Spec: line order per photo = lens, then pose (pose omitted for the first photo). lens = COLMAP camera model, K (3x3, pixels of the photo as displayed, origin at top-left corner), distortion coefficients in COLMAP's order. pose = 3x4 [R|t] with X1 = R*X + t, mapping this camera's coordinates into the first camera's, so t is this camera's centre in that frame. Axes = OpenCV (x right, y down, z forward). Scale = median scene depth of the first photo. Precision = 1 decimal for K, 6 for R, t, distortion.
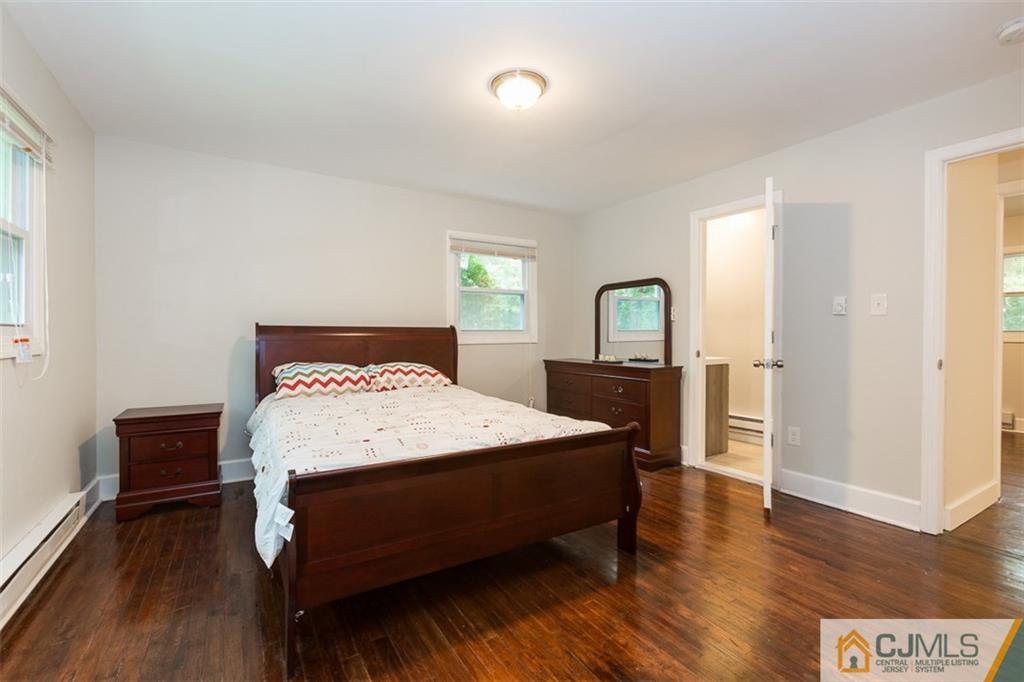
lens RADIAL K [[447.9, 0, 512.5], [0, 447.9, 336.8], [0, 0, 1]] dist [-0.004613, 0.000184]
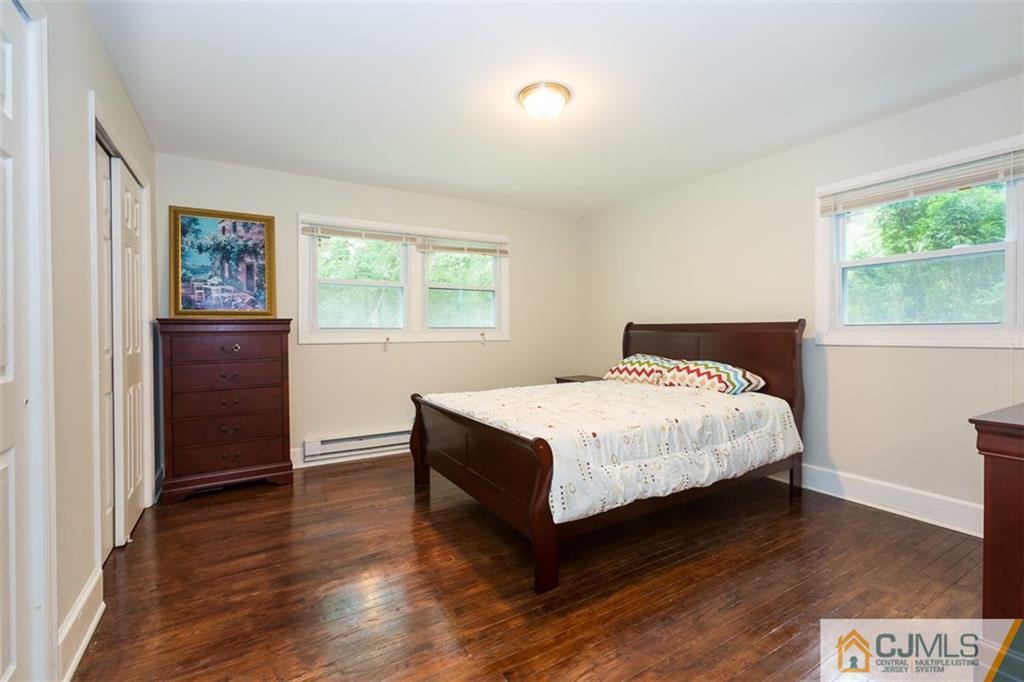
lens RADIAL K [[447.9, 0, 511.3], [0, 447.9, 334.3], [0, 0, 1]] dist [-0.004613, 0.000184]
pose [[-0.012510, 0.003748, -0.999915, 0.768343], [0.001723, 0.999992, 0.003727, -0.003232], [0.999920, -0.001676, -0.012516, 0.664319]]
